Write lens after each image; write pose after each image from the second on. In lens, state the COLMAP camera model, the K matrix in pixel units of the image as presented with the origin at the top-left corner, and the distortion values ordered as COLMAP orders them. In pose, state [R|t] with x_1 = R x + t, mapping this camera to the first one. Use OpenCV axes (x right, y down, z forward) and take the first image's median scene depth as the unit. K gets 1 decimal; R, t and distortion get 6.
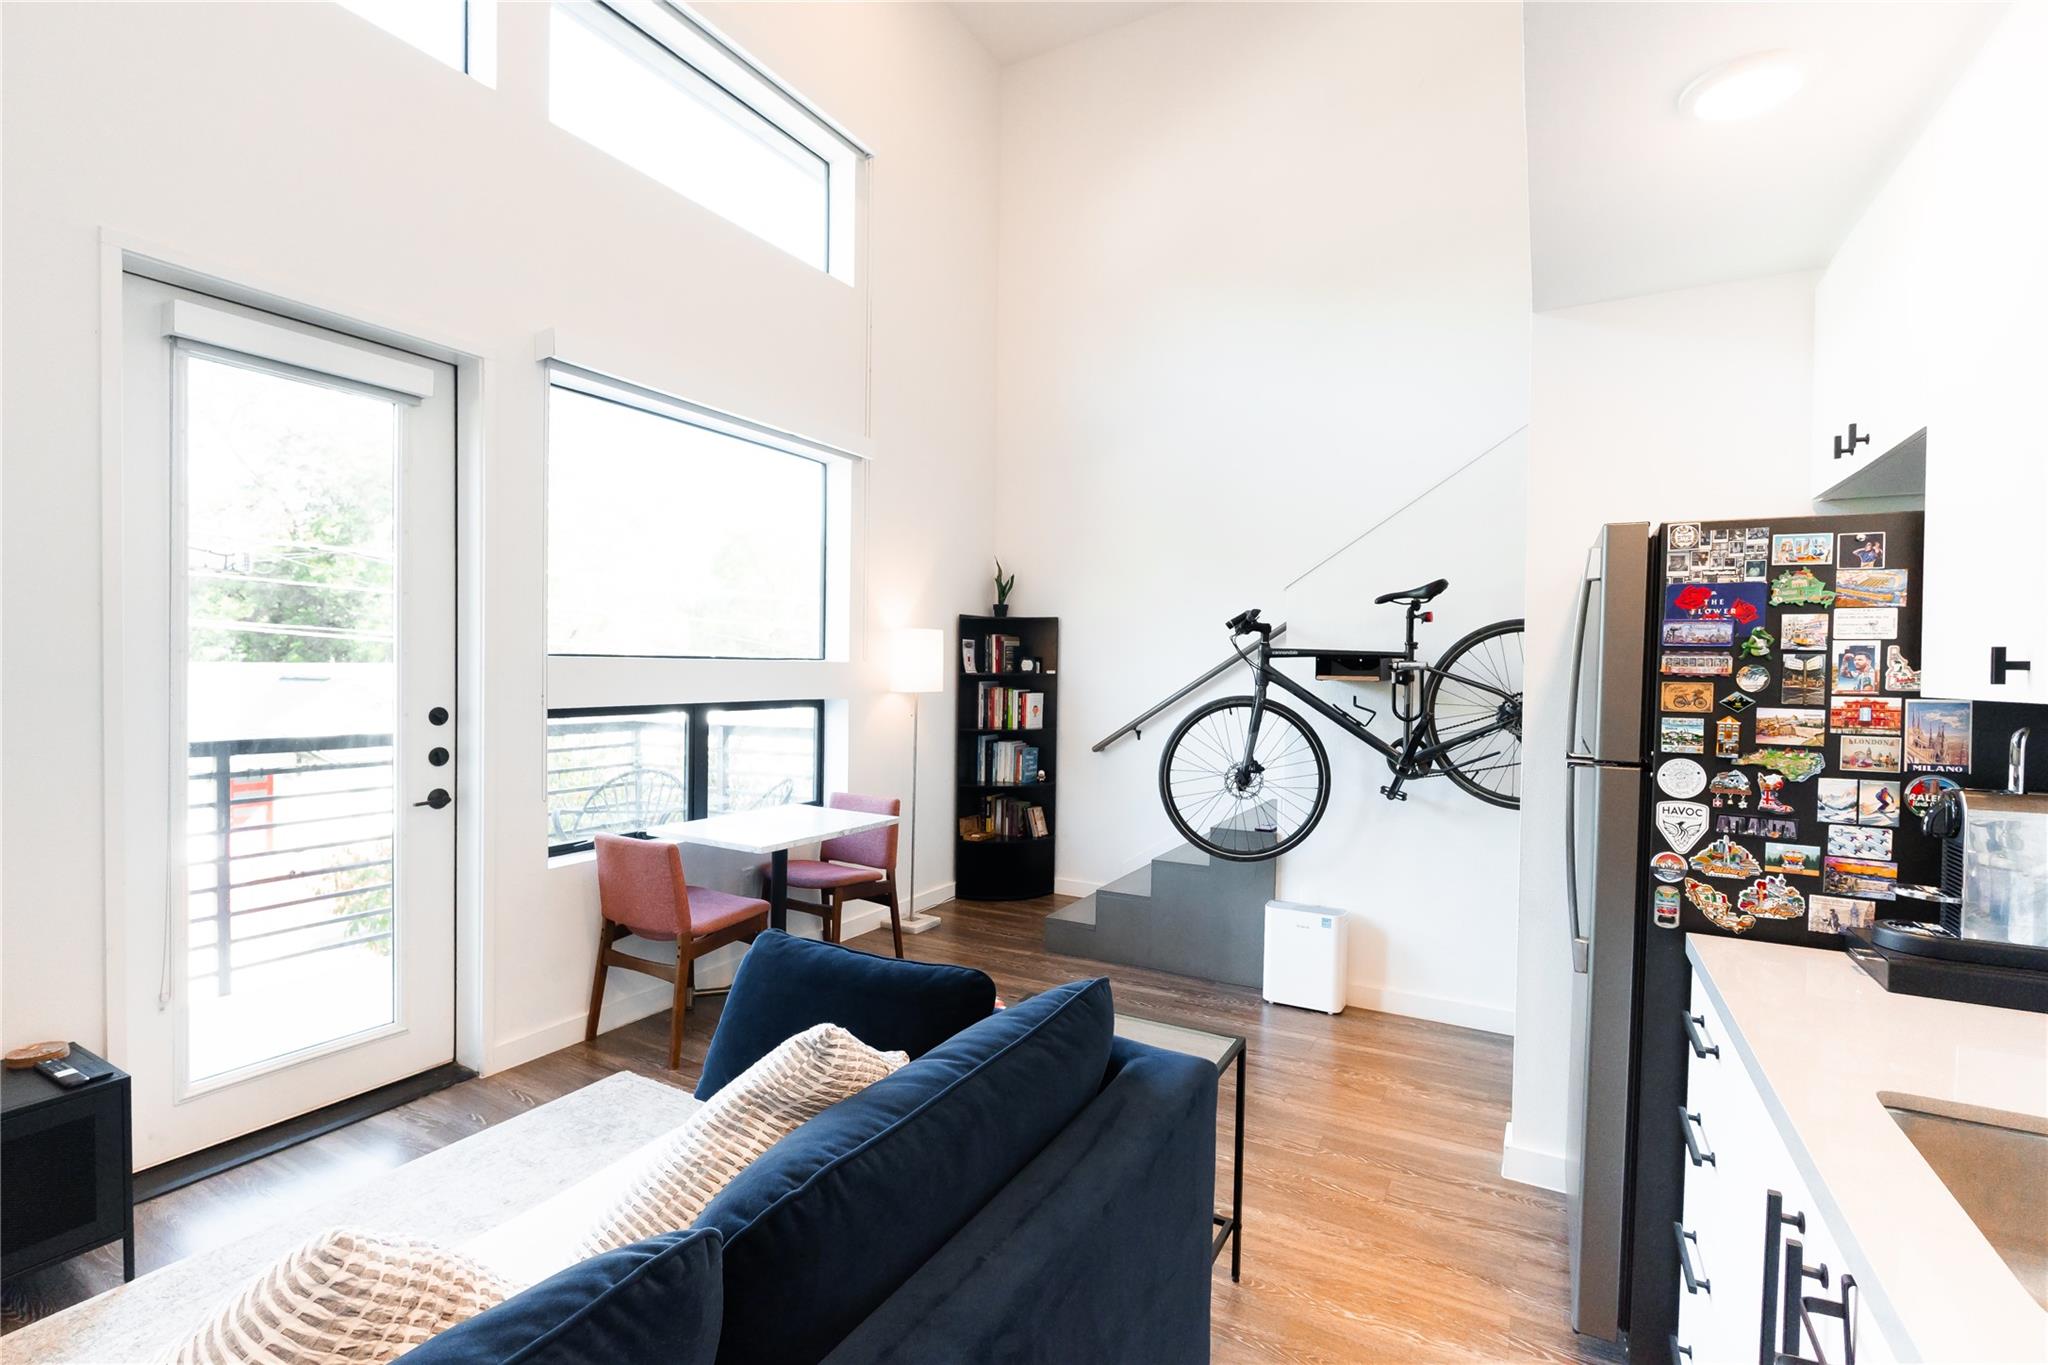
lens RADIAL K [[934.3, 0, 1004.0], [0, 934.3, 680.4], [0, 0, 1]] dist [-0.011572, 0.001267]
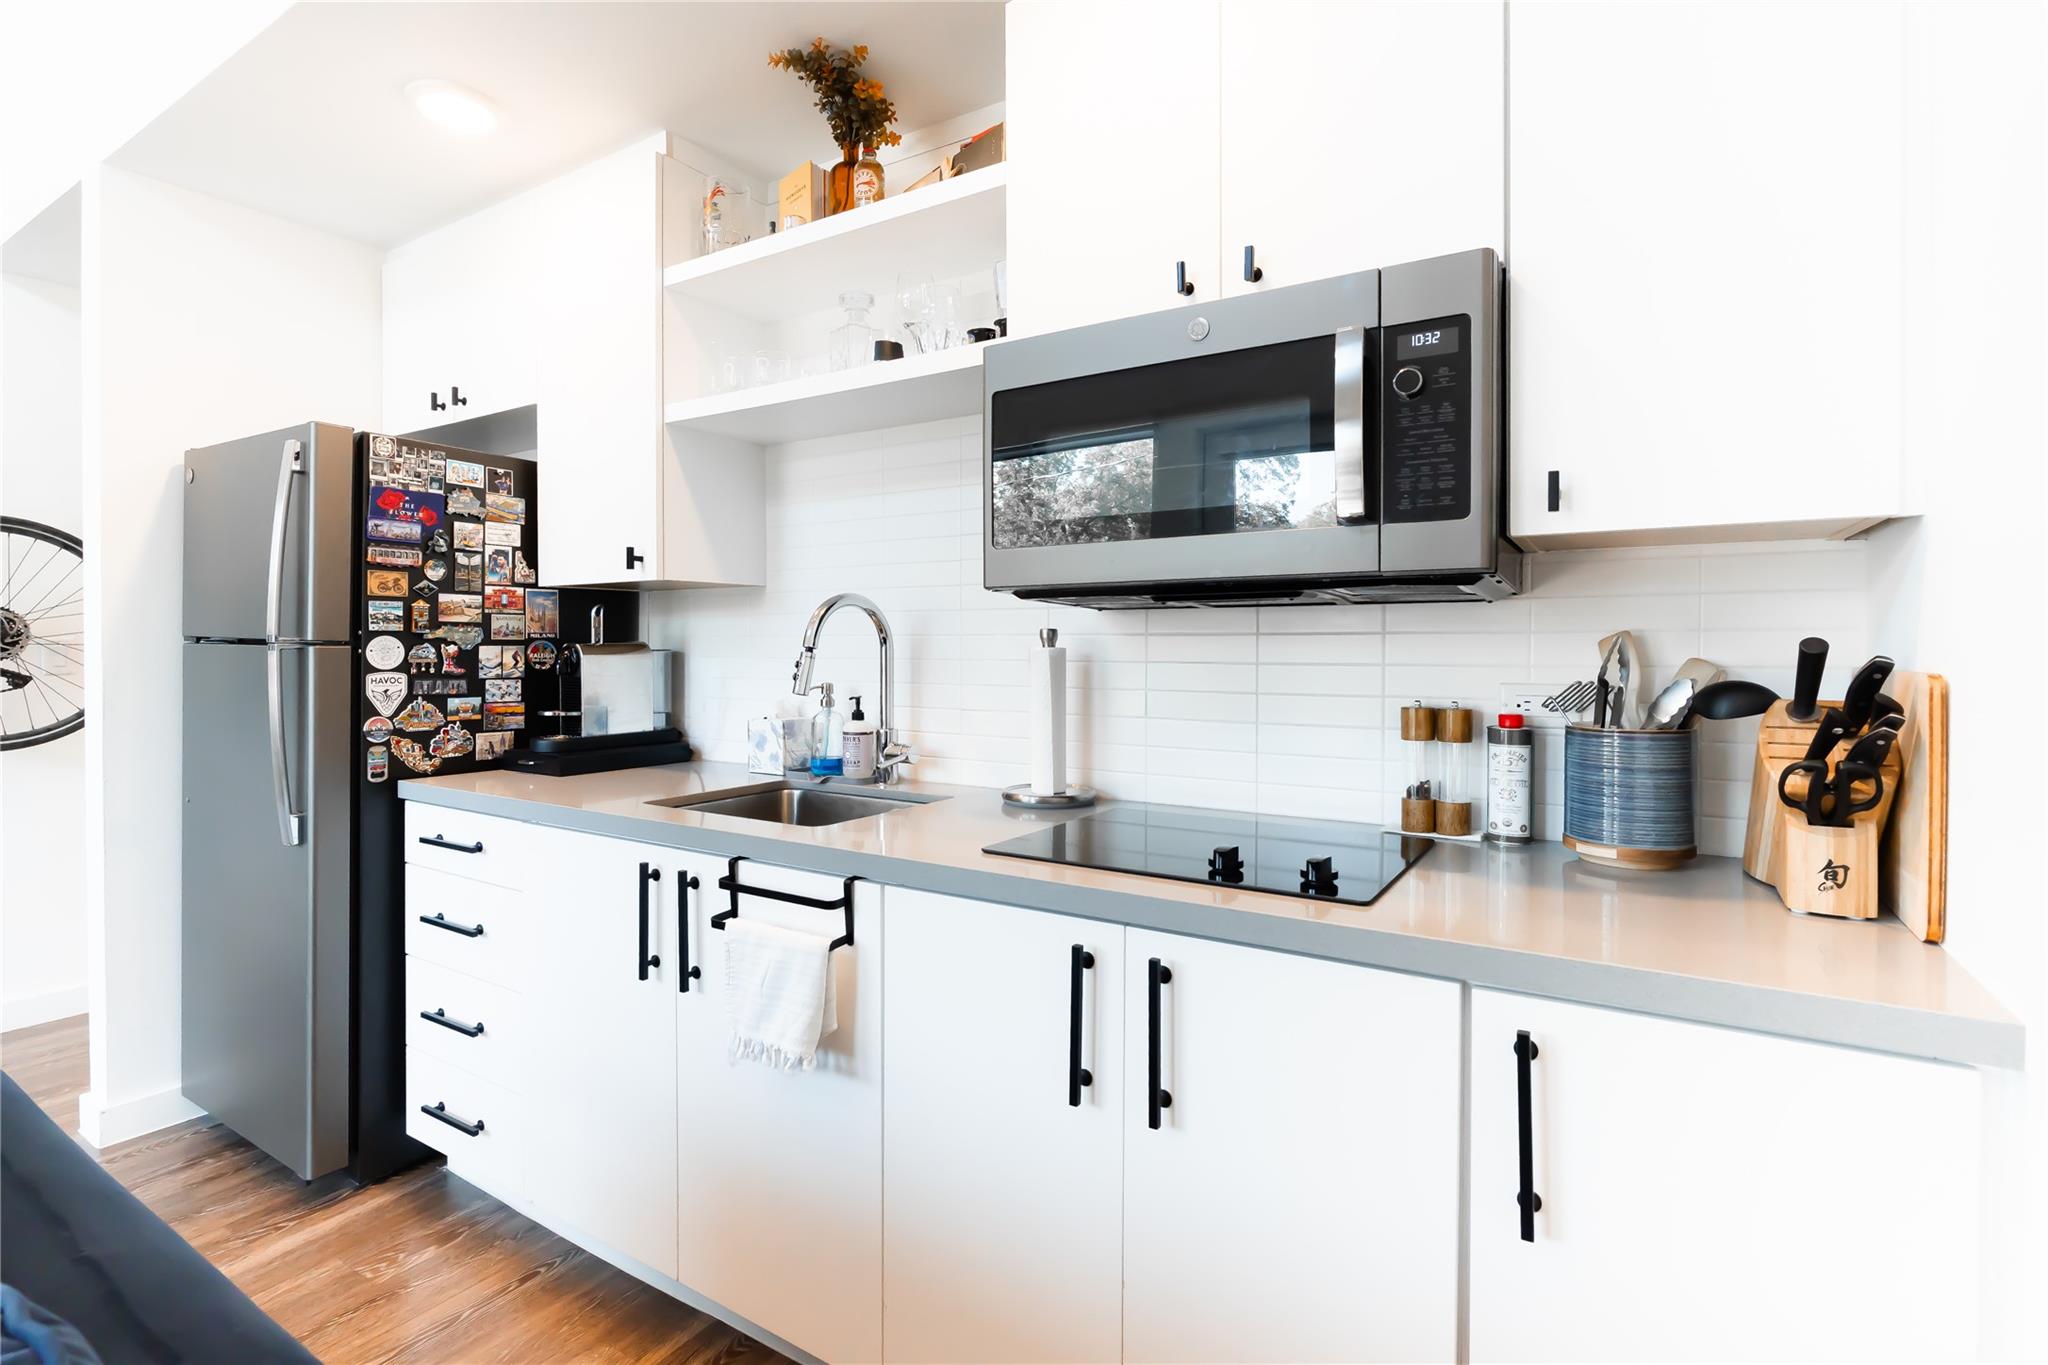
lens RADIAL K [[952.2, 0, 1027.4], [0, 952.2, 647.2], [0, 0, 1]] dist [-0.022336, 0.000138]
pose [[0.032986, -0.011861, 0.999385, -0.454155], [0.005596, 0.999916, 0.011682, 0.093326], [-0.999440, 0.005207, 0.033050, 0.156319]]
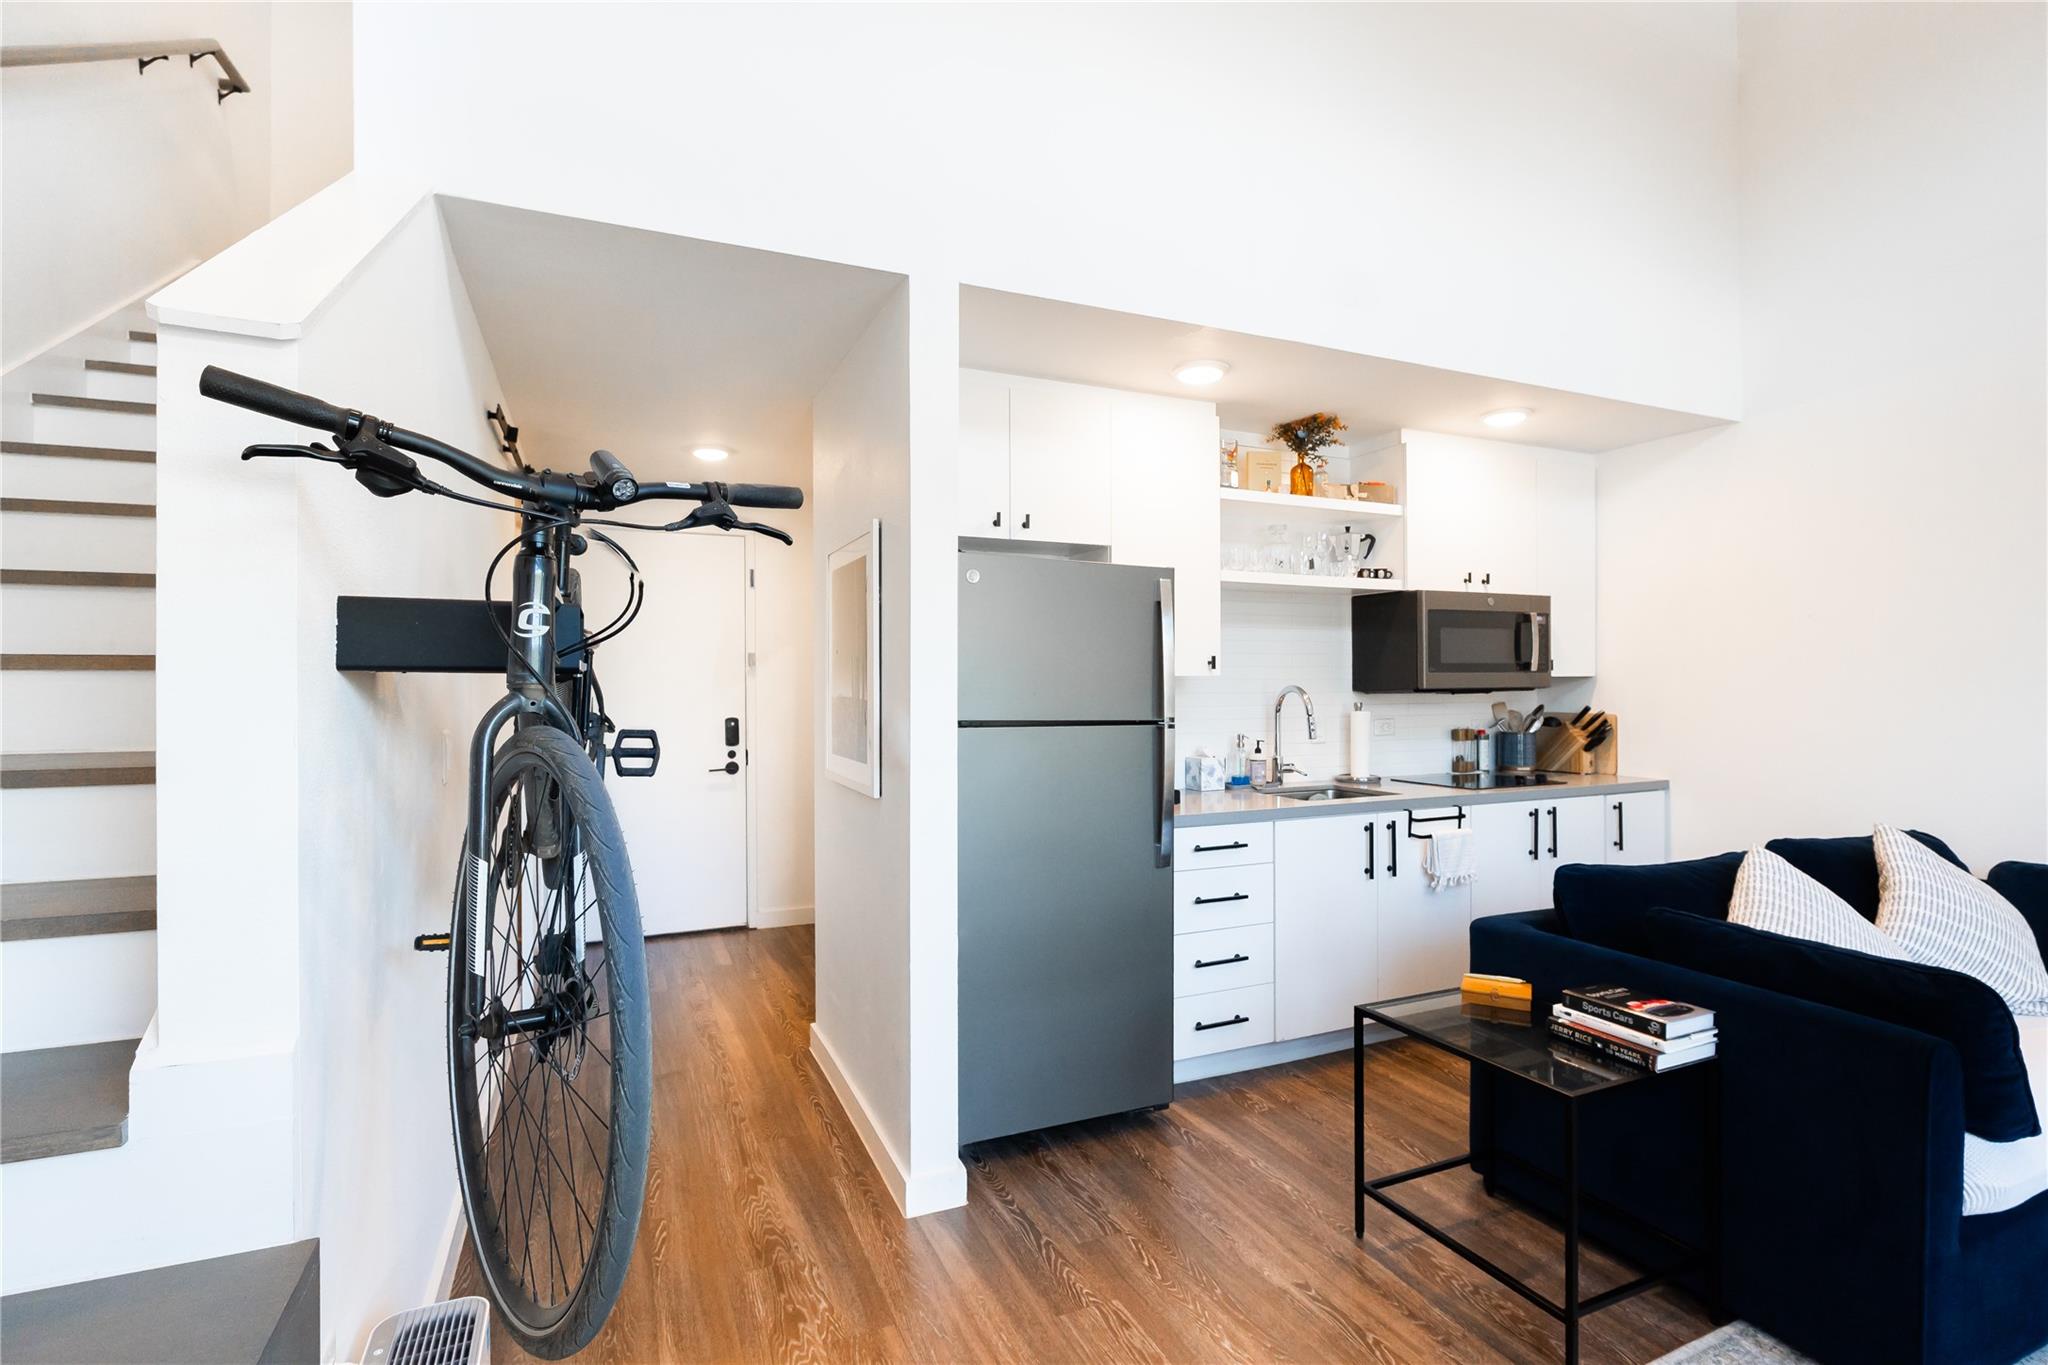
lens RADIAL K [[934.3, 0, 1004.0], [0, 934.3, 680.4], [0, 0, 1]] dist [-0.011572, 0.001267]
pose [[-0.799898, -0.007039, 0.600094, -0.070283], [-0.001261, 0.999949, 0.010048, 0.006832], [-0.600134, 0.007280, -0.799866, 2.551835]]
